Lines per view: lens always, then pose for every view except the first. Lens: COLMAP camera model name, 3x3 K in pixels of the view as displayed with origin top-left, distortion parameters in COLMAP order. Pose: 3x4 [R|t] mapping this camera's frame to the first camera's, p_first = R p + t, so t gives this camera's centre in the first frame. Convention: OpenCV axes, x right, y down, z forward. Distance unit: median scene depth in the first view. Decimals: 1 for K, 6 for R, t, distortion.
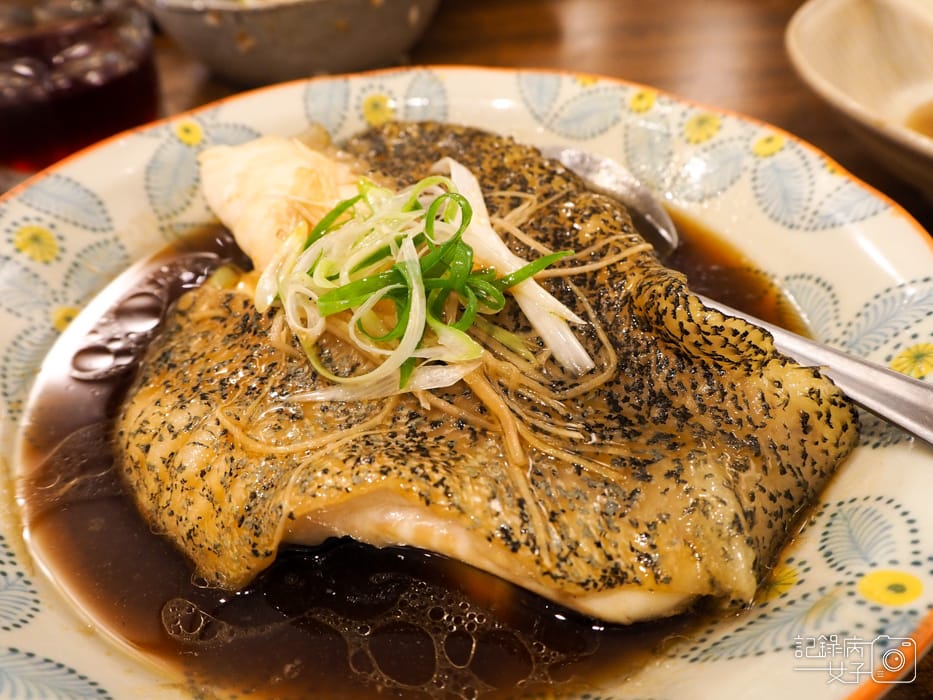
lens RADIAL K [[803.2, 0, 466.5], [0, 803.2, 350.0], [0, 0, 1]] dist [-0.015404, 0.013170]
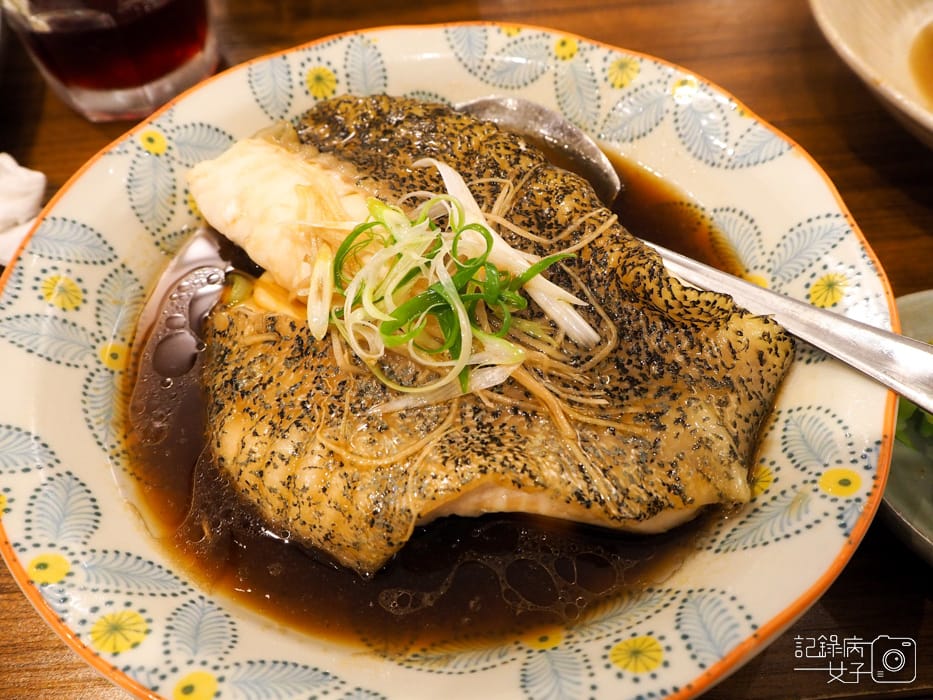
lens RADIAL K [[803.2, 0, 466.5], [0, 803.2, 350.0], [0, 0, 1]] dist [-0.015404, 0.013170]
pose [[0.970553, -0.193456, 0.143532, -0.244521], [0.155544, 0.958278, 0.239812, -0.315407], [-0.183936, -0.210425, 0.960150, -0.198391]]
